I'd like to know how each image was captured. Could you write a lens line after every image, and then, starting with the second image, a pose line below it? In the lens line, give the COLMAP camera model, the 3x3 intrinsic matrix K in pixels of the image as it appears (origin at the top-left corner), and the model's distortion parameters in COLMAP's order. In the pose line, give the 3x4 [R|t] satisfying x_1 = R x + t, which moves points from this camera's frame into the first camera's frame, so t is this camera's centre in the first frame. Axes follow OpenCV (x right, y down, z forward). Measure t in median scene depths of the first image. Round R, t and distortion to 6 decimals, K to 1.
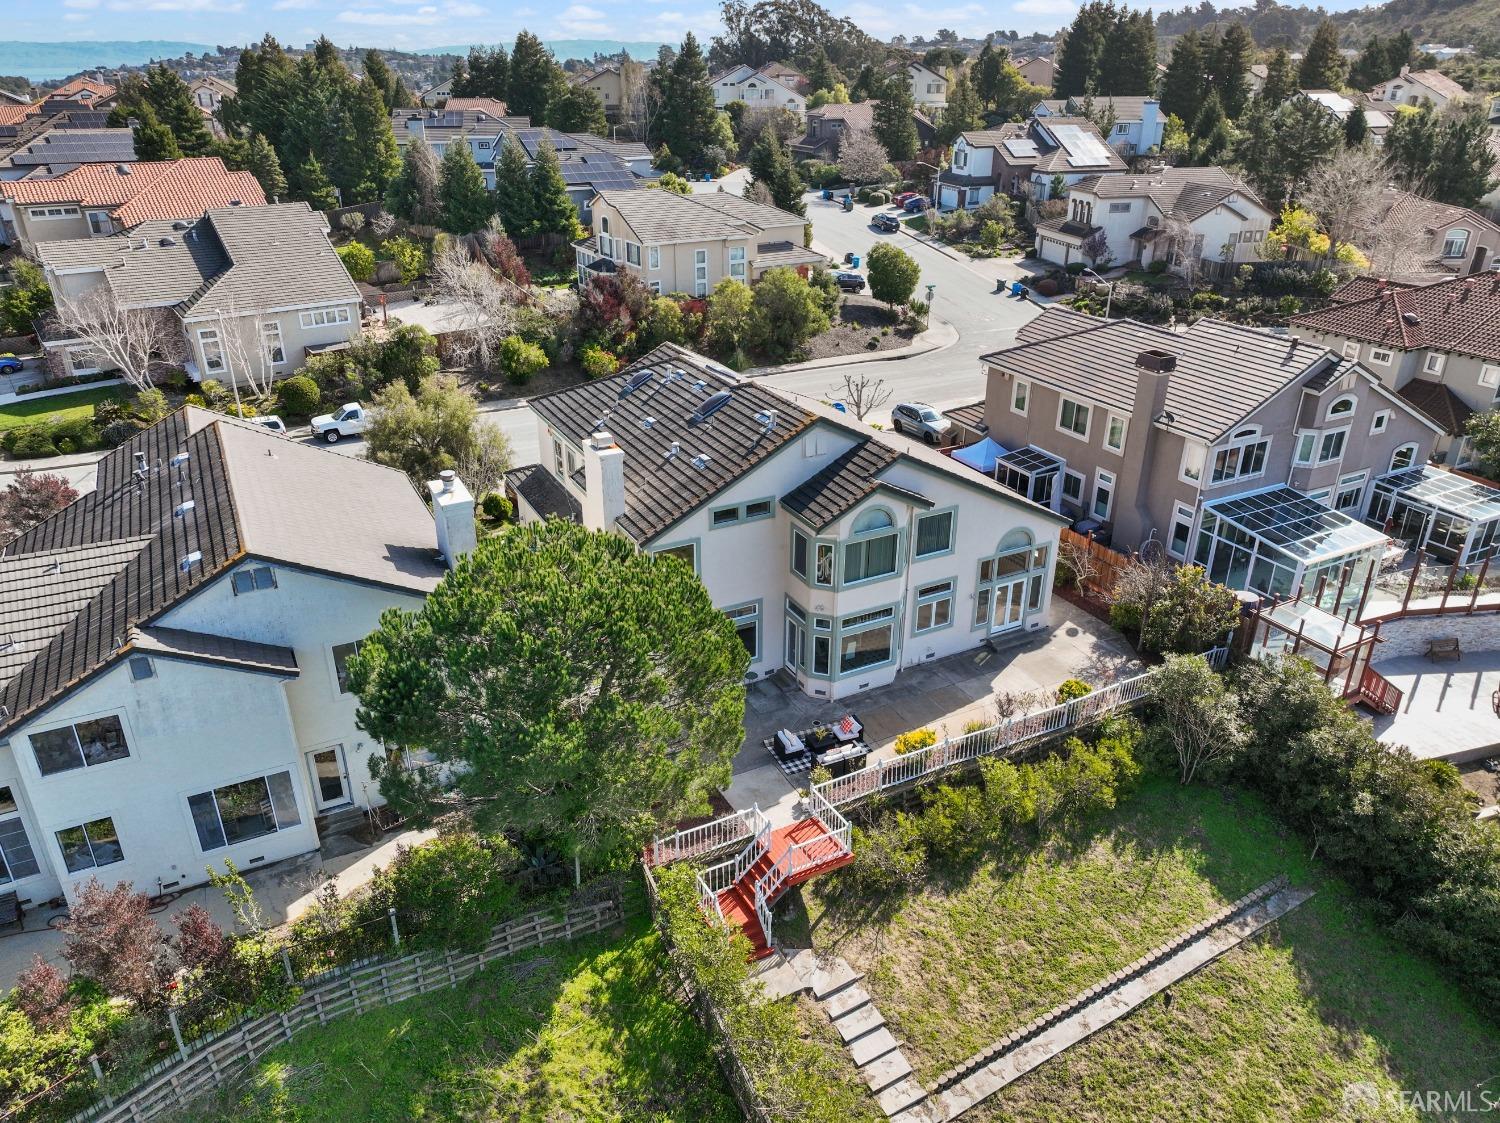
lens RADIAL K [[1055.3, 0, 750.8], [0, 1055.3, 561.0], [0, 0, 1]] dist [-0.000931, 0.017781]
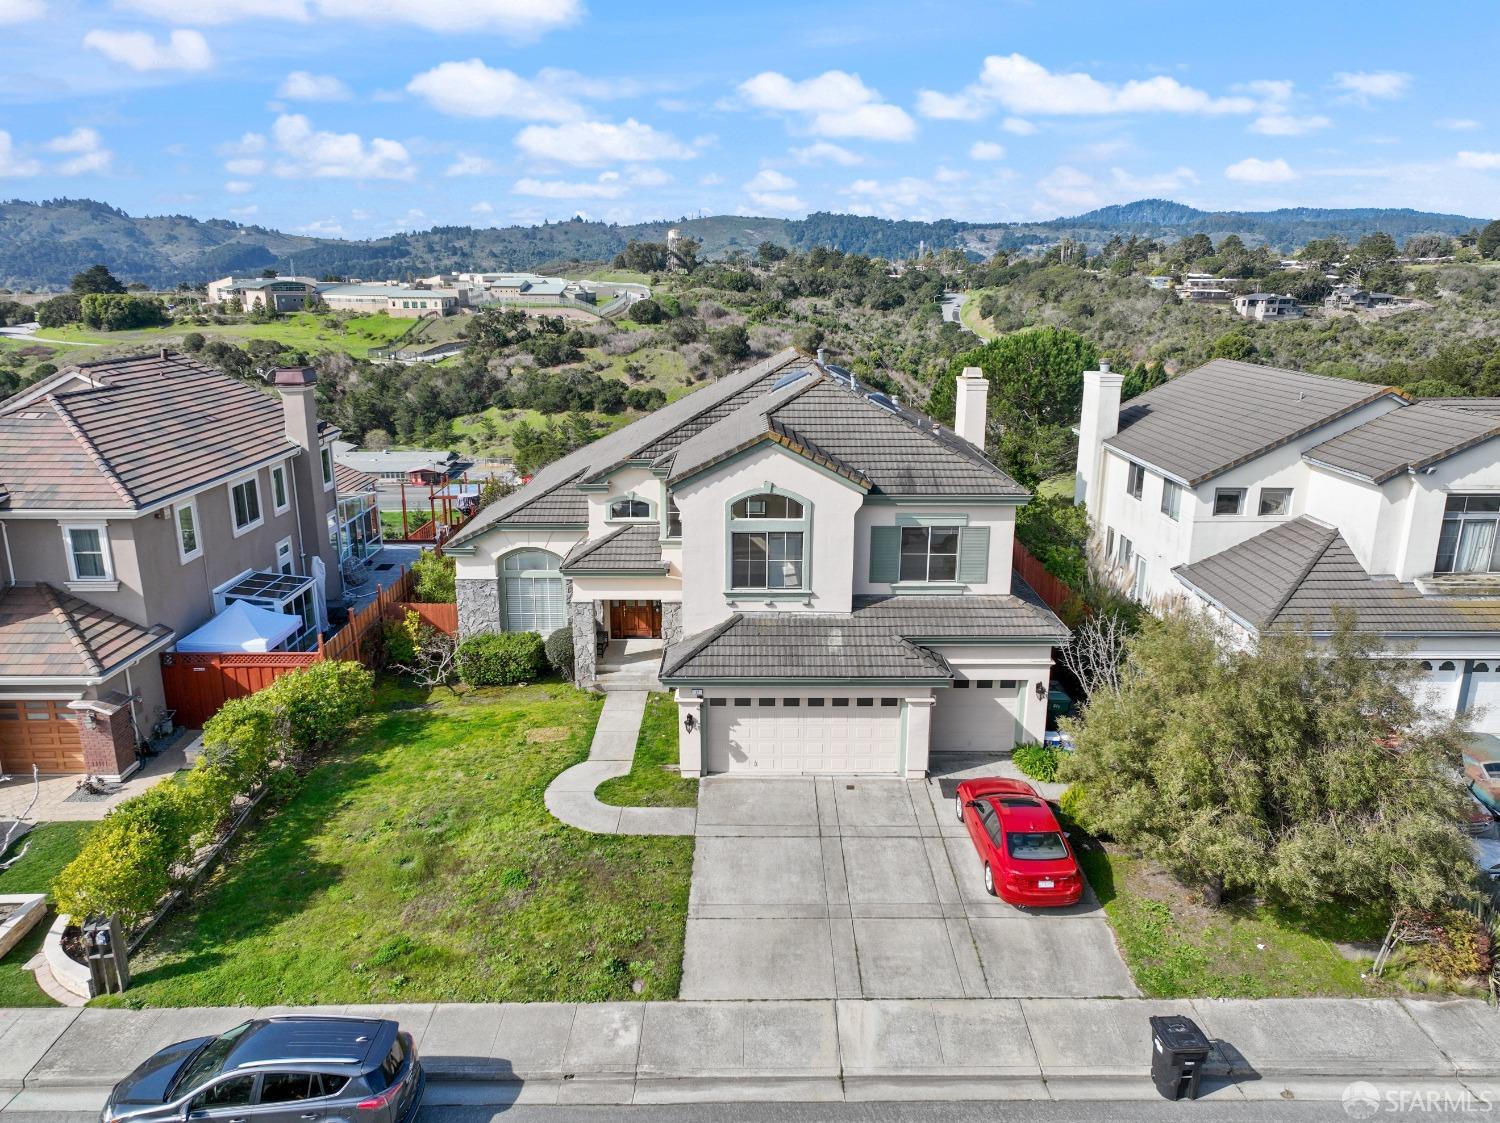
lens RADIAL K [[1055.3, 0, 751.1], [0, 1055.3, 561.3], [0, 0, 1]] dist [-0.000931, 0.017781]
pose [[-0.889122, -0.125413, 0.440152, -0.387438], [0.190798, 0.772593, 0.605554, -0.588655], [-0.416003, 0.622392, -0.663001, 1.696826]]
